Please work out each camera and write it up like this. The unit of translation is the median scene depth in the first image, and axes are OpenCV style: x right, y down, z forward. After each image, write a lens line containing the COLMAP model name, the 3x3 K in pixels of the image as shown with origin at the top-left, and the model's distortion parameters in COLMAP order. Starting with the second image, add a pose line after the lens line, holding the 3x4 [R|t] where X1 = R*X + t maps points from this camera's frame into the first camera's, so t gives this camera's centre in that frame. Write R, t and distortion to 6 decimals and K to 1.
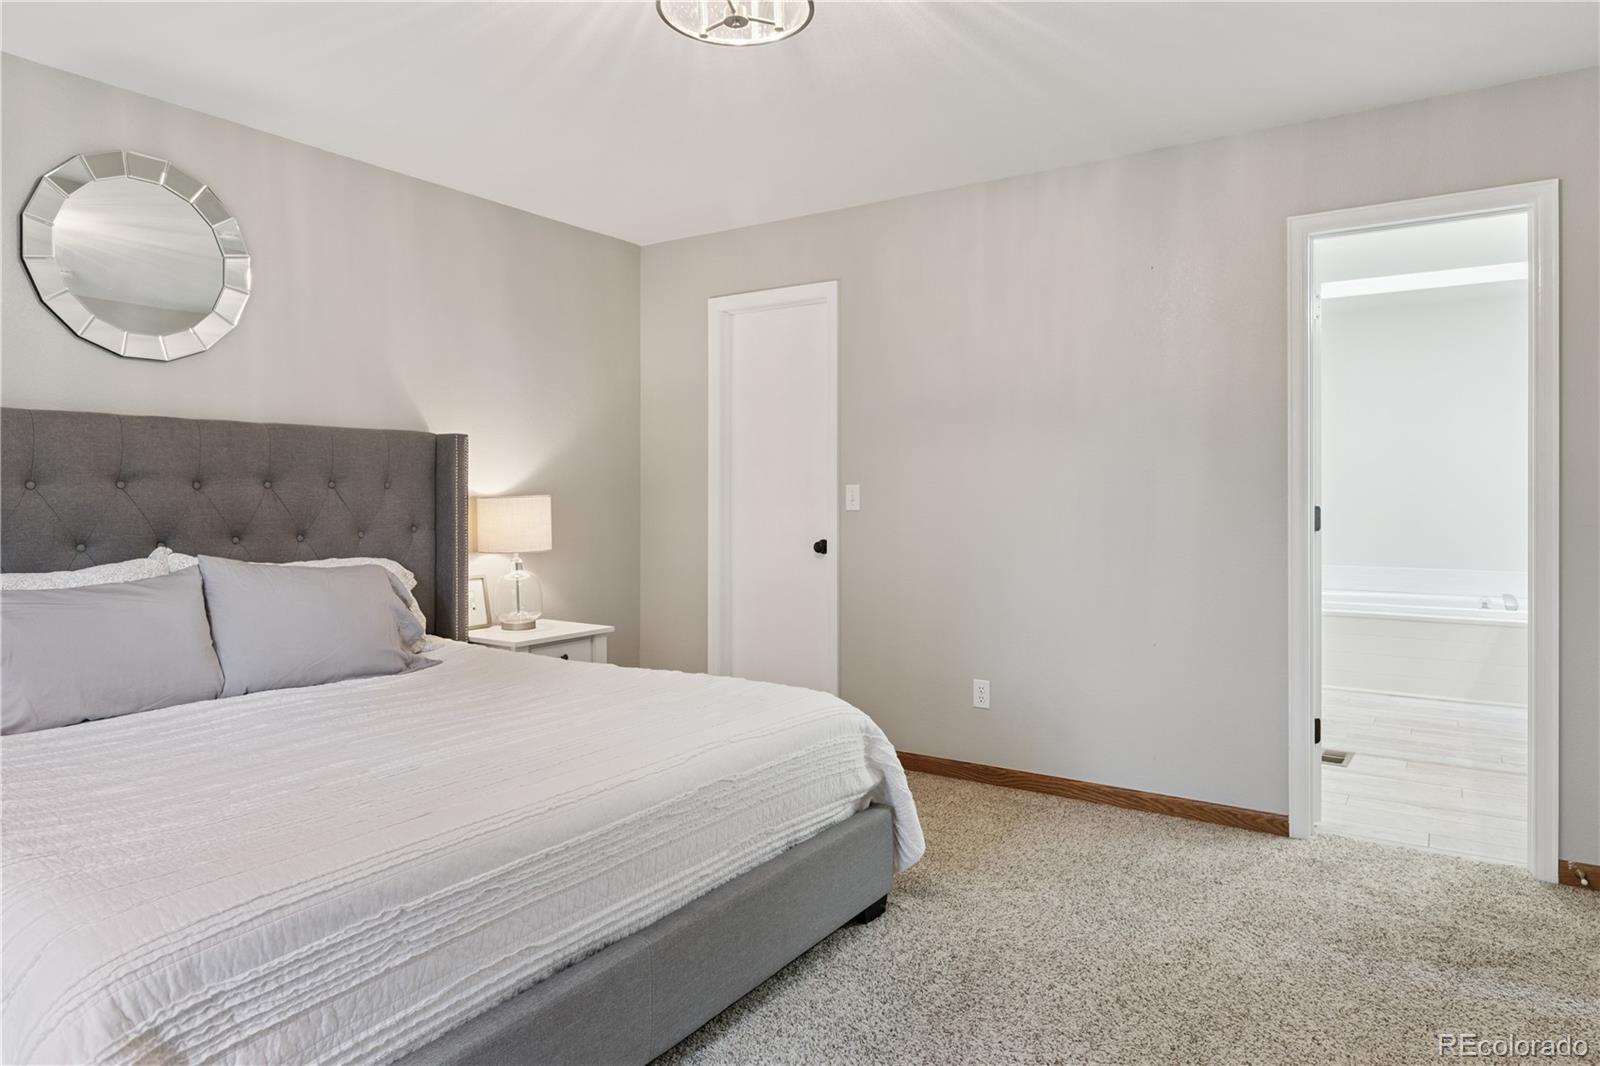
lens RADIAL K [[987.0, 0, 797.8], [0, 987.0, 497.2], [0, 0, 1]] dist [0.000102, 0.000054]
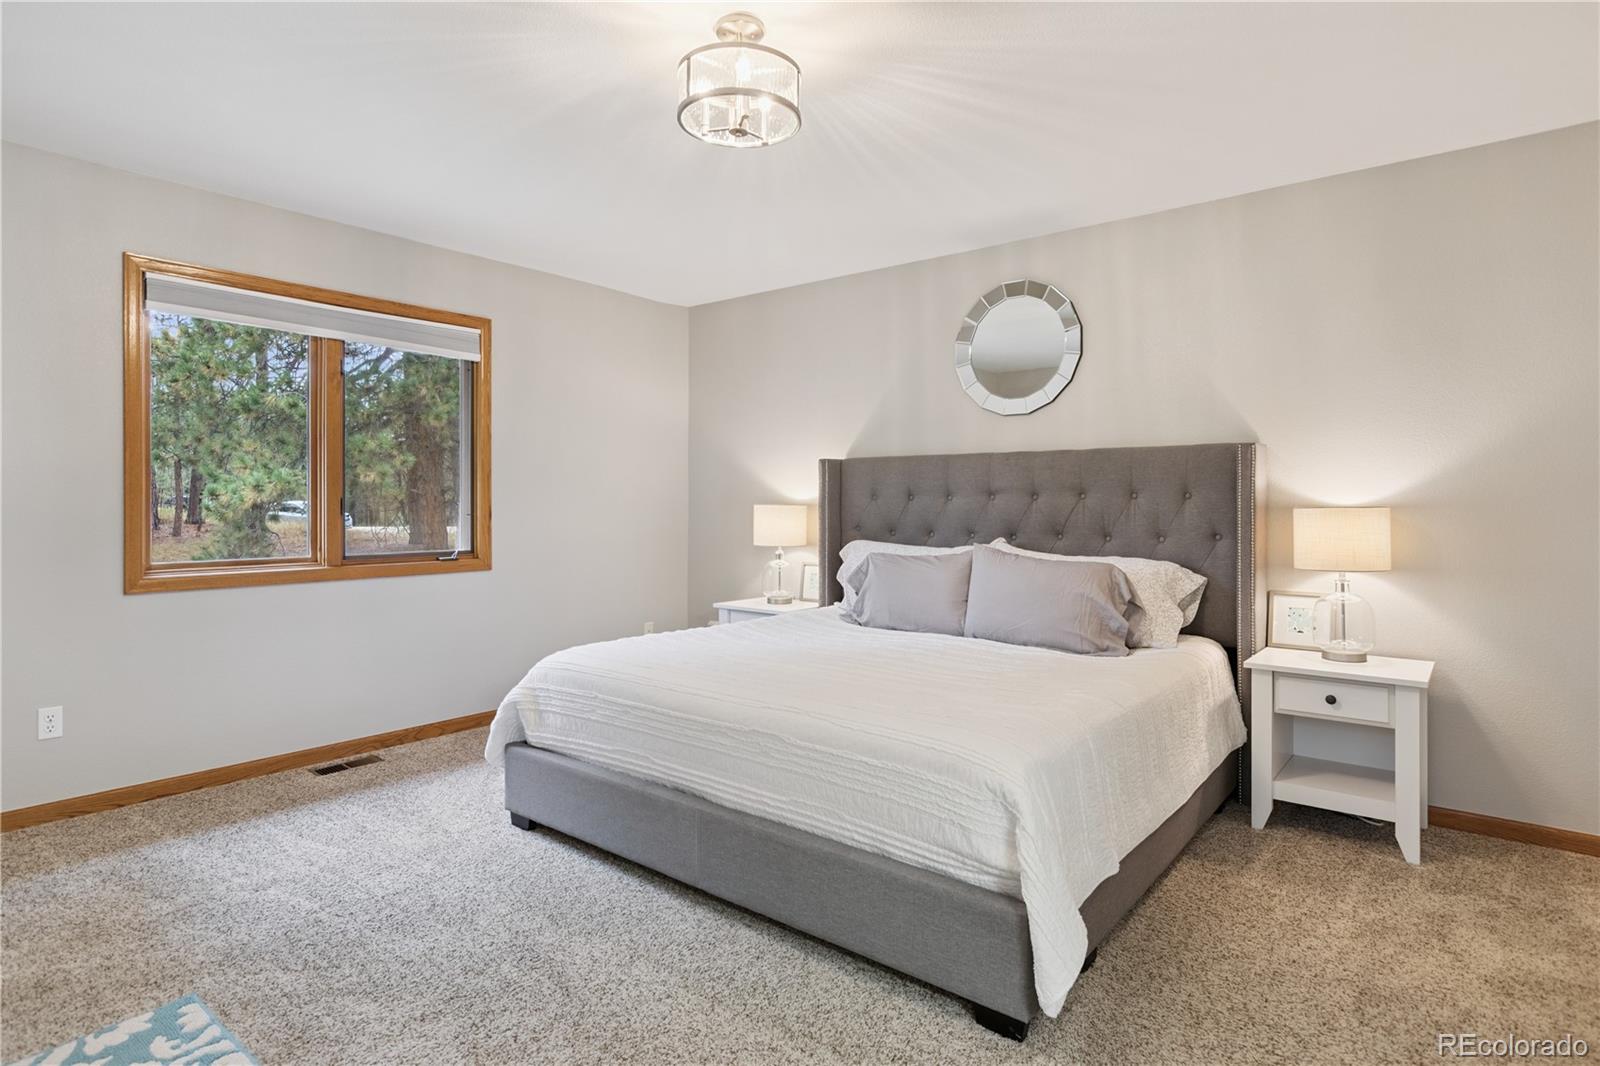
lens RADIAL K [[844.1, 0, 800.0], [0, 844.1, 533.0], [0, 0, 1]] dist [-0.000355, -0.000118]
pose [[-0.100282, 0.034635, -0.994356, 0.594248], [-0.006722, 0.999348, 0.035487, -0.001611], [0.994936, 0.010243, -0.099984, 0.703926]]
